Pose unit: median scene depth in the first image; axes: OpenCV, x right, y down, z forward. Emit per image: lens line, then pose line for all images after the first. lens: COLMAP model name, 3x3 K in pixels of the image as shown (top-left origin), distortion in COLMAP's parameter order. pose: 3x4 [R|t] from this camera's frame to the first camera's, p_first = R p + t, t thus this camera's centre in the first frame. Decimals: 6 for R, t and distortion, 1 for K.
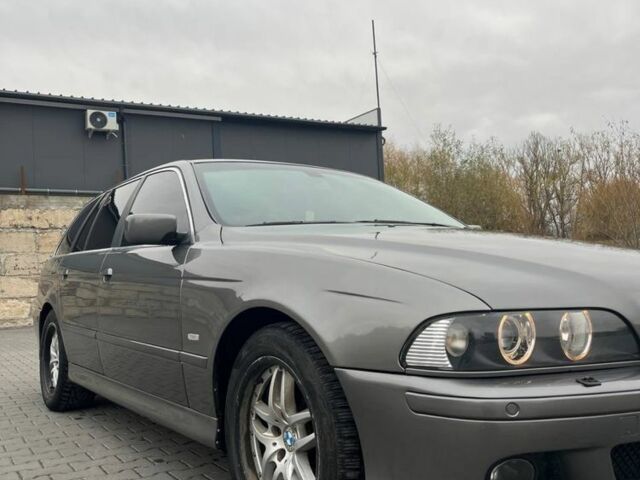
lens RADIAL K [[651.6, 0, 315.7], [0, 651.6, 238.5], [0, 0, 1]] dist [0.033073, 0.000000]
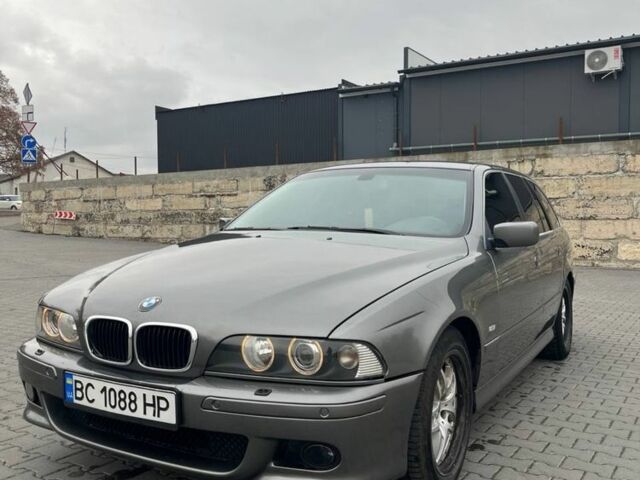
lens RADIAL K [[651.6, 0, 322.7], [0, 651.6, 245.5], [0, 0, 1]] dist [0.033073, 0.000000]
pose [[0.457821, 0.071927, -0.886130, 0.881597], [0.034912, 0.994499, 0.098760, -0.082680], [0.888359, -0.076151, 0.452791, 0.342821]]
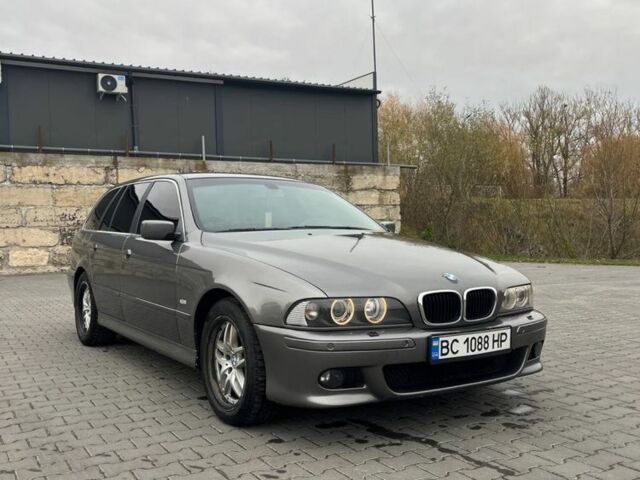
lens RADIAL K [[651.6, 0, 311.1], [0, 651.6, 238.8], [0, 0, 1]] dist [0.033073, 0.000000]
pose [[0.999632, 0.022919, -0.014530, 0.093857], [-0.021680, 0.996534, 0.080311, -0.088390], [0.016320, -0.079966, 0.996664, -0.375421]]
